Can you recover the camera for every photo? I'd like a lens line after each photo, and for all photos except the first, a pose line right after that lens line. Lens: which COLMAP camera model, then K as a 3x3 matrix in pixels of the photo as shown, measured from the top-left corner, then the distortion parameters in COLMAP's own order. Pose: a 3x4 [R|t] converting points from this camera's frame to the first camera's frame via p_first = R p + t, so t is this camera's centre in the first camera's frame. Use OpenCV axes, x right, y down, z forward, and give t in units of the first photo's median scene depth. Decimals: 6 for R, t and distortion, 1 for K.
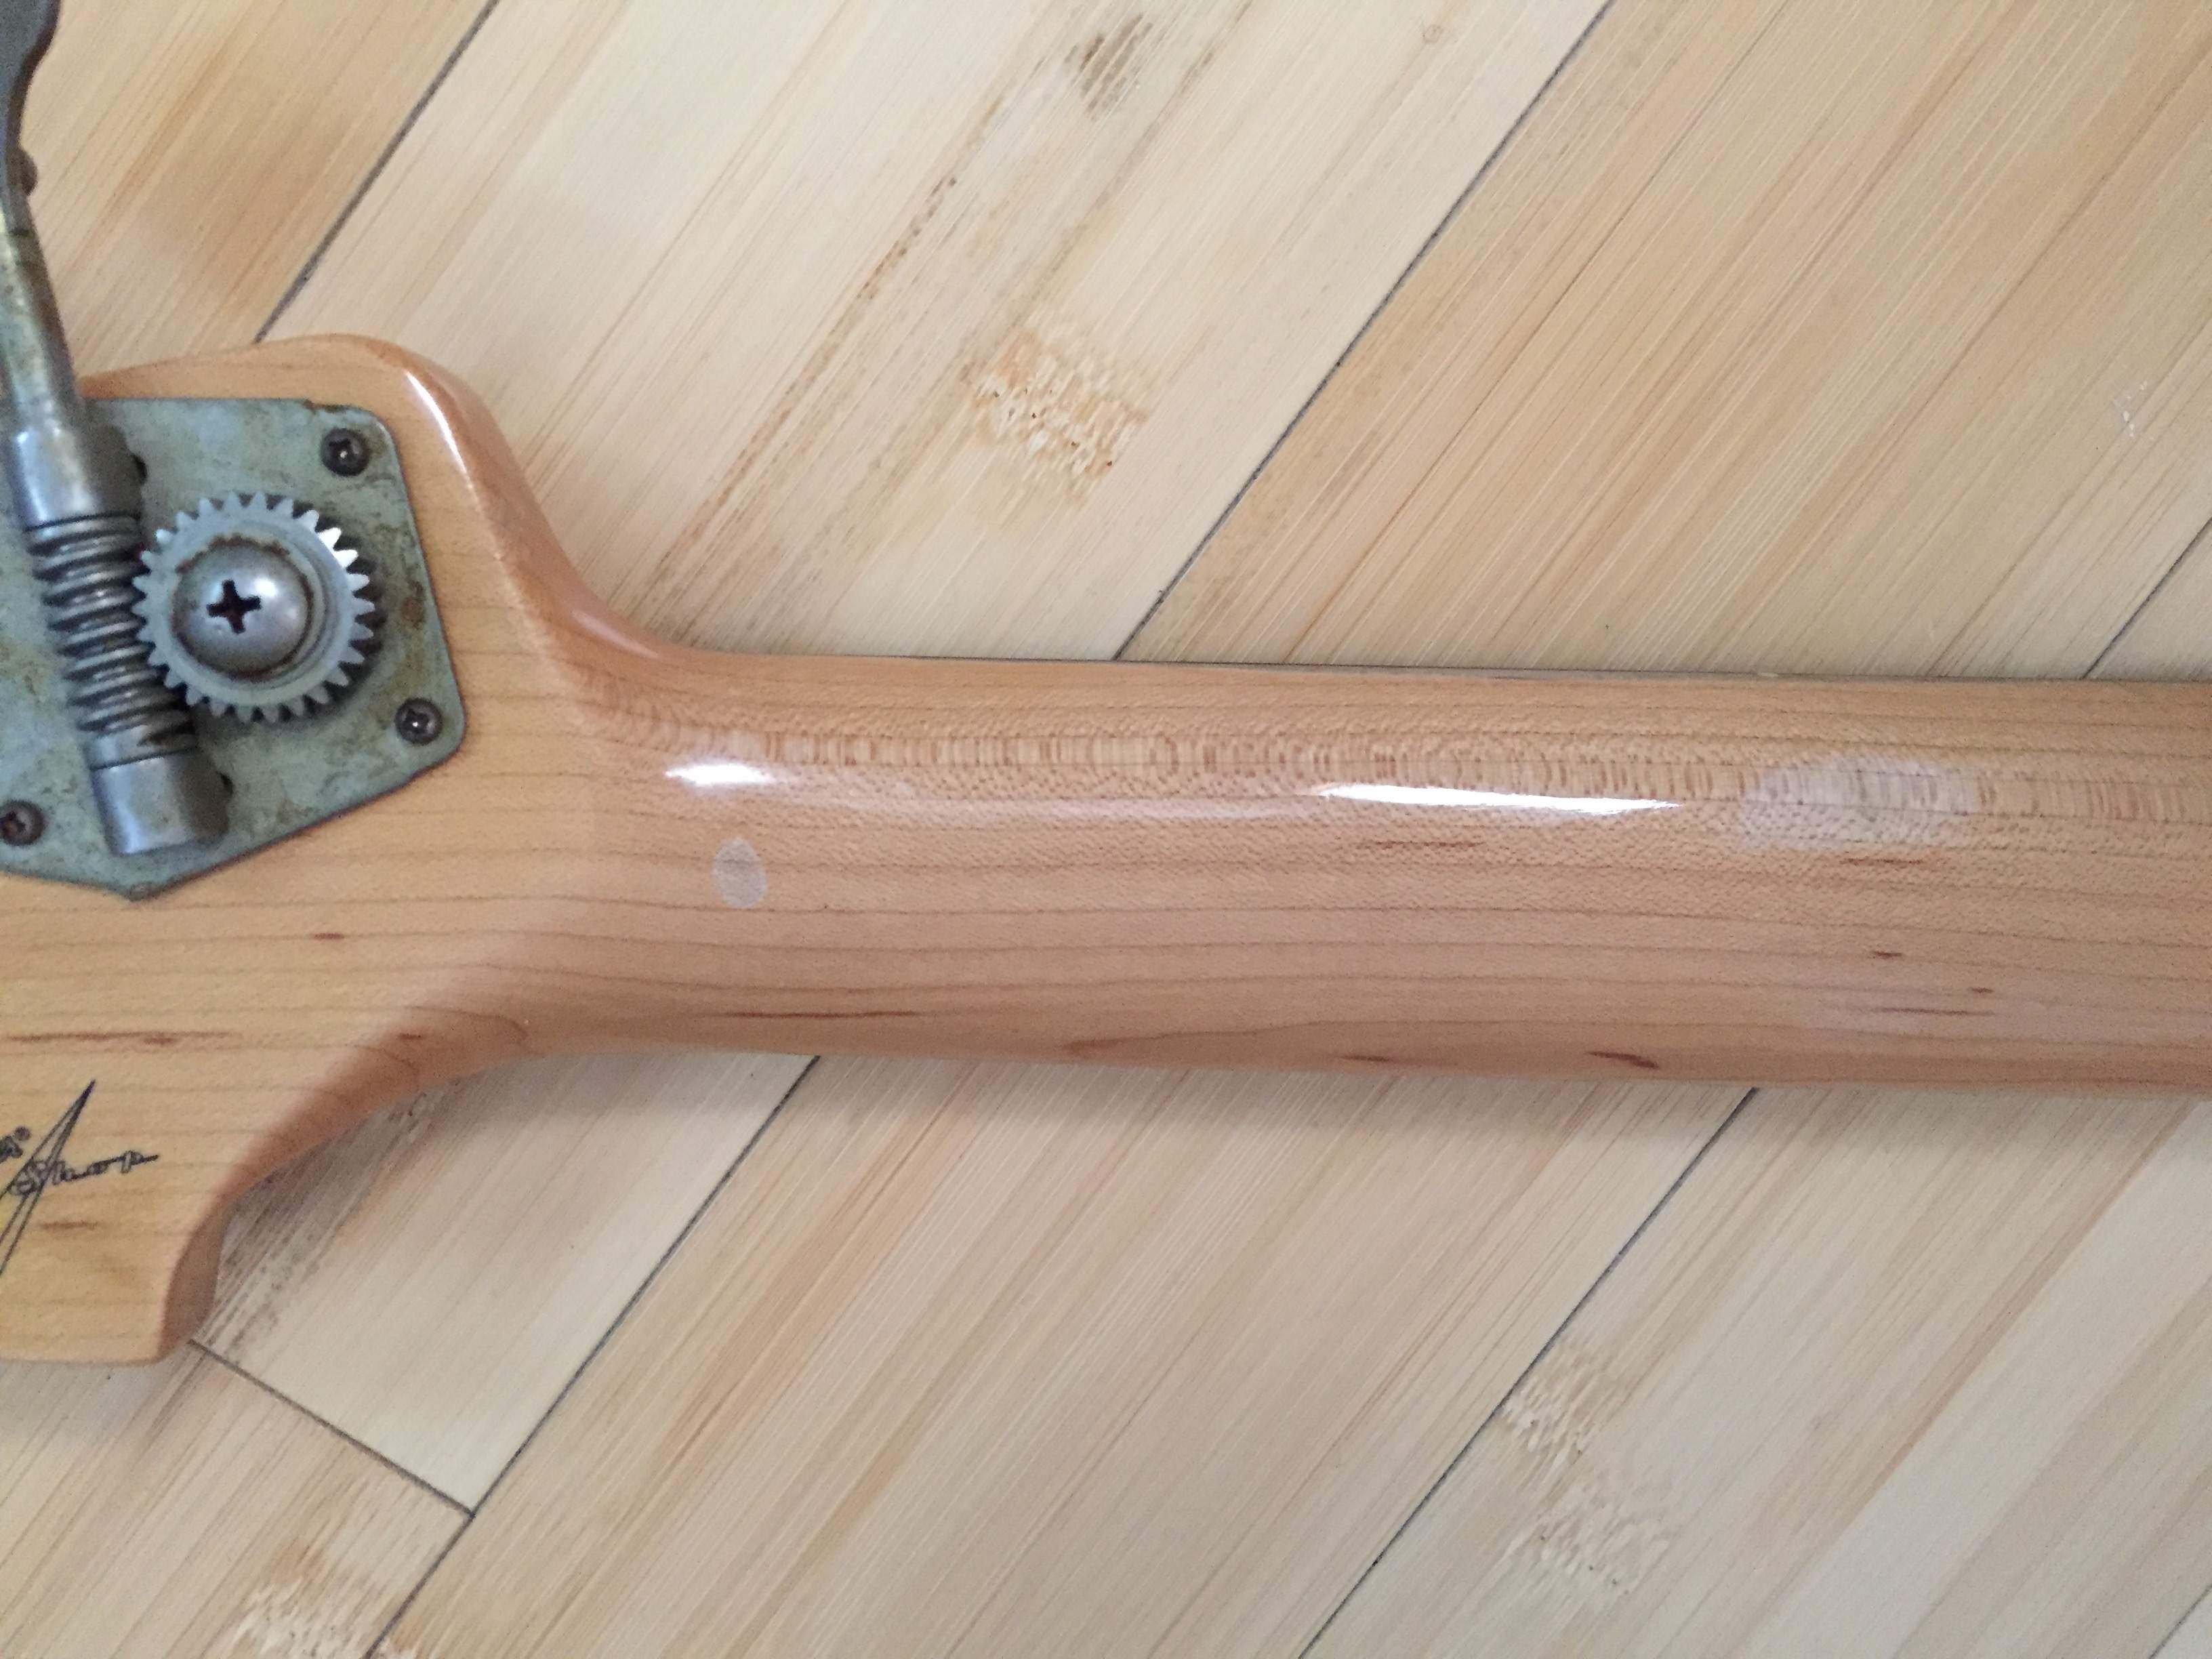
lens RADIAL K [[1972.5, 0, 1140.8], [0, 1972.5, 828.2], [0, 0, 1]] dist [0.091032, -0.120911]
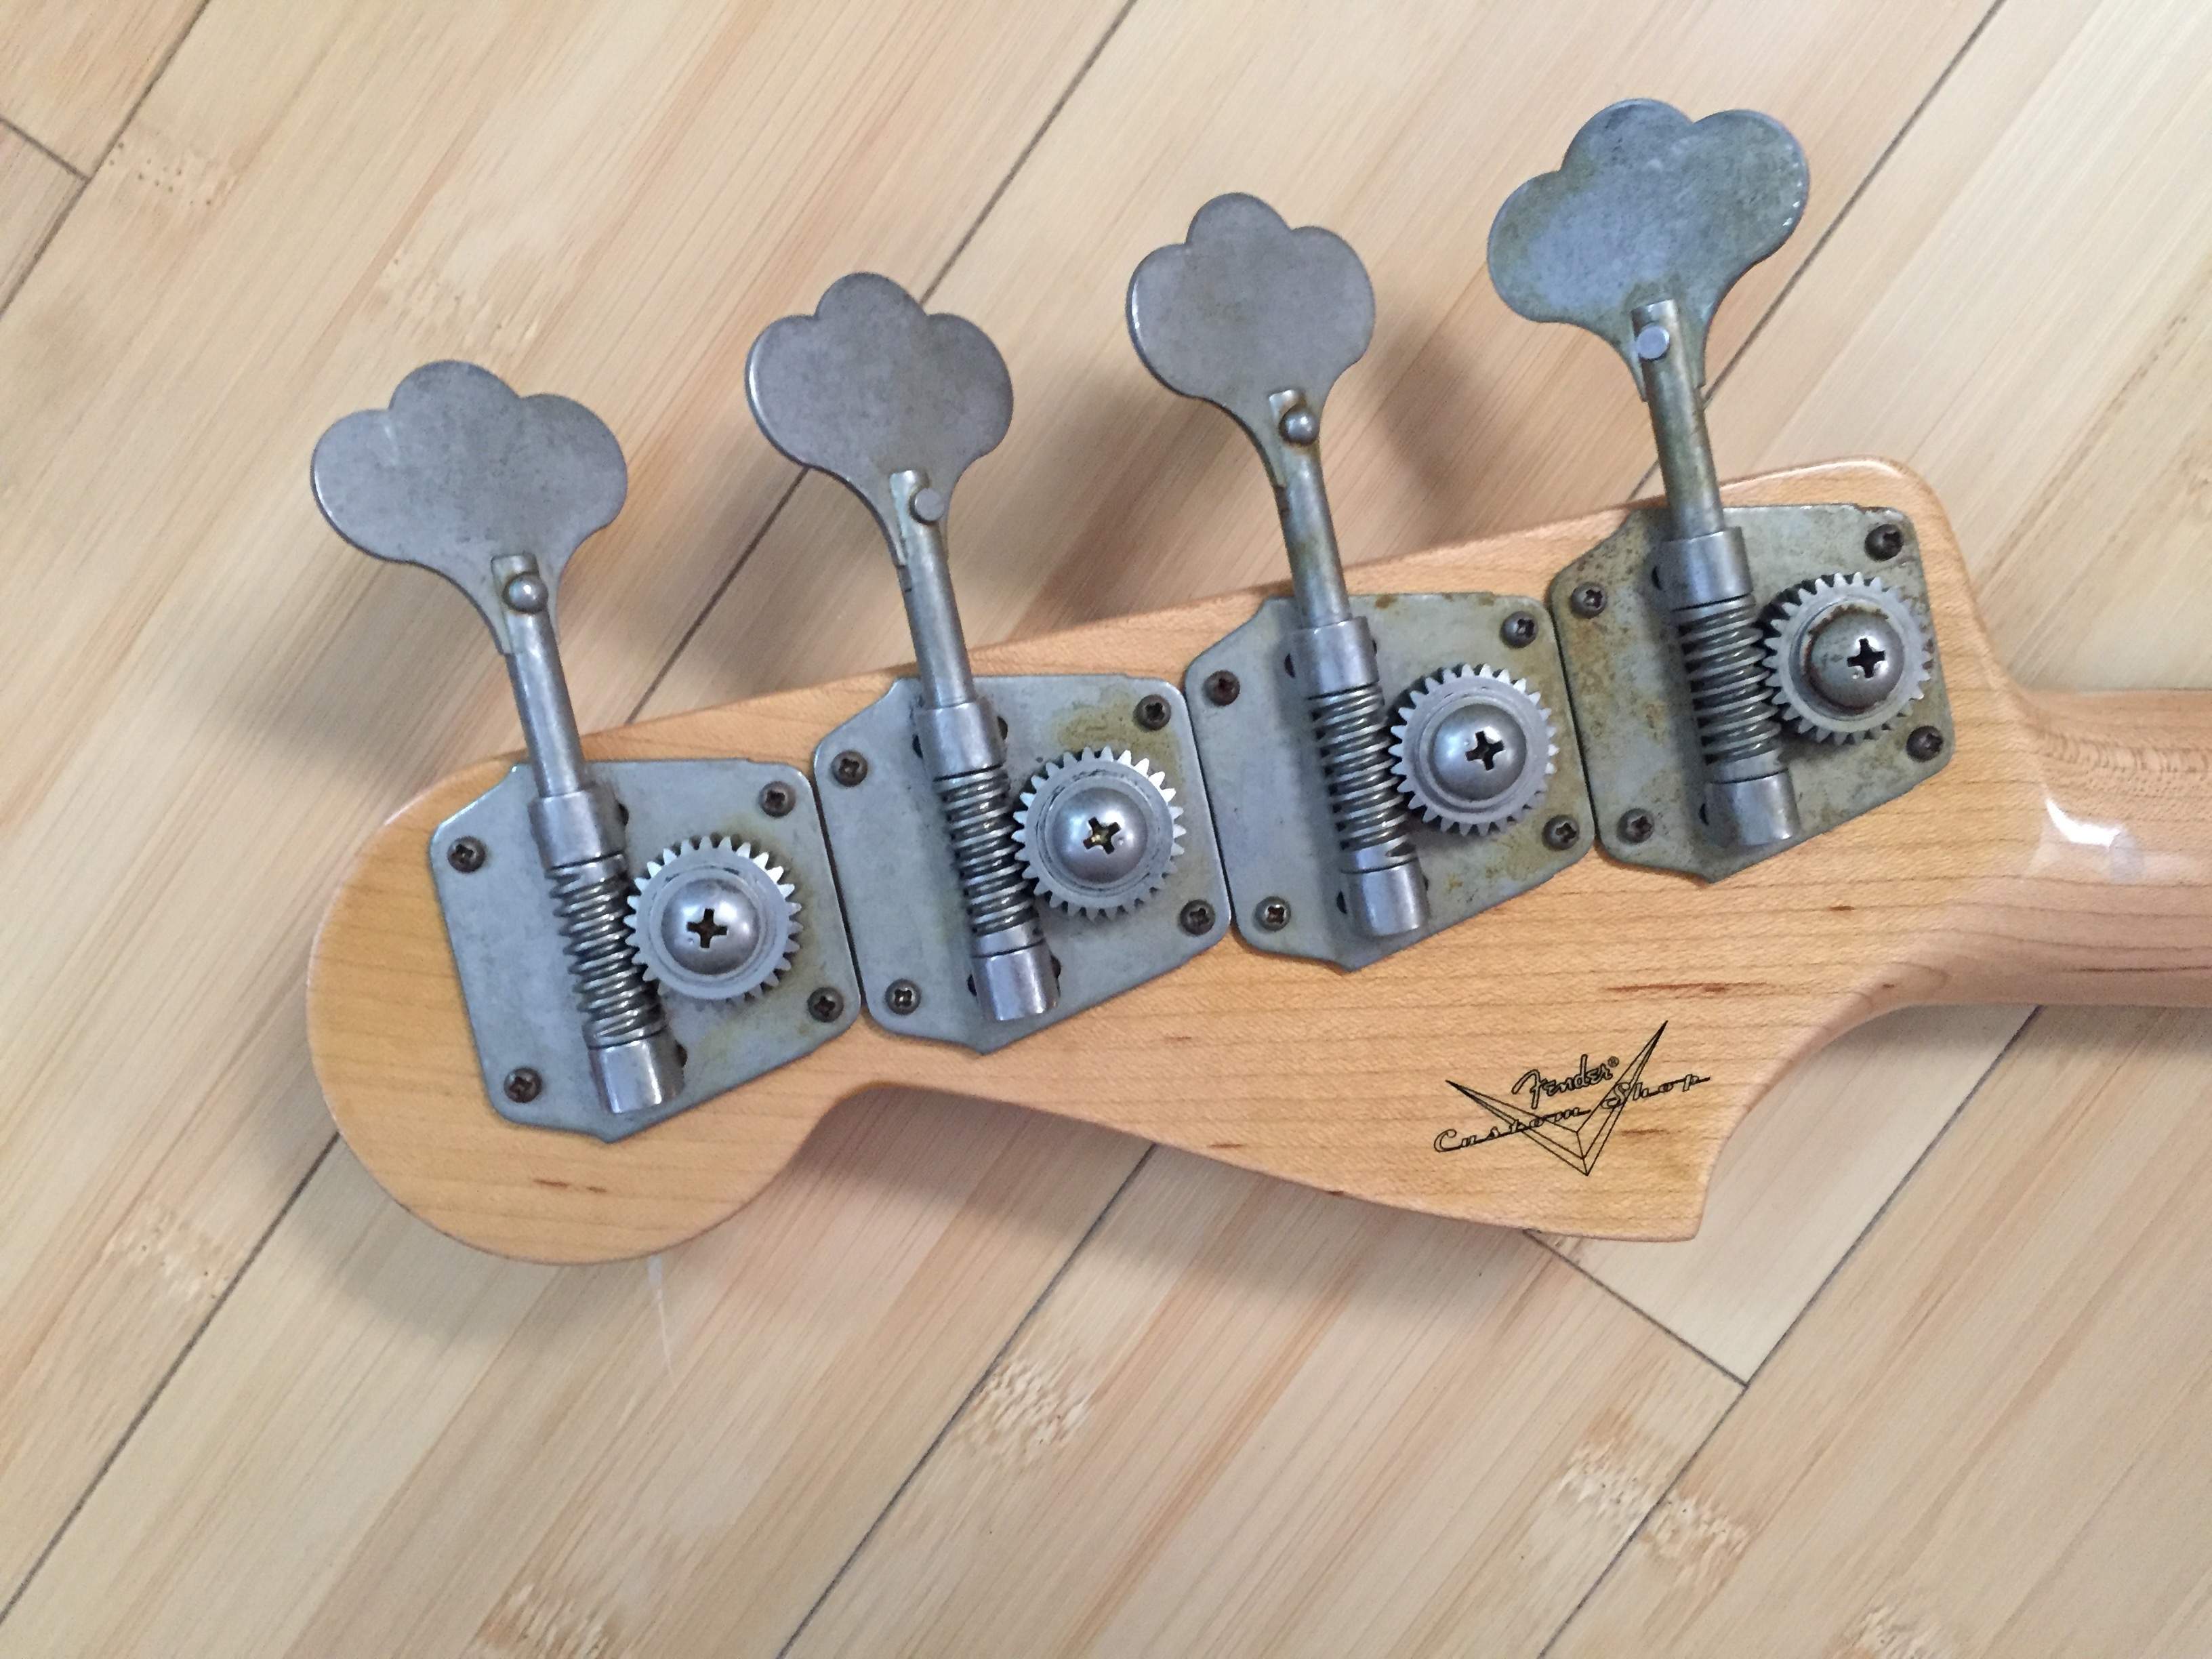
lens RADIAL K [[1972.5, 0, 1140.8], [0, 1972.5, 828.2], [0, 0, 1]] dist [0.091032, -0.120911]
pose [[0.999813, -0.019244, 0.001761, -0.825983], [0.019290, 0.999298, -0.032109, 0.032838], [-0.001142, 0.032137, 0.999483, -0.295969]]
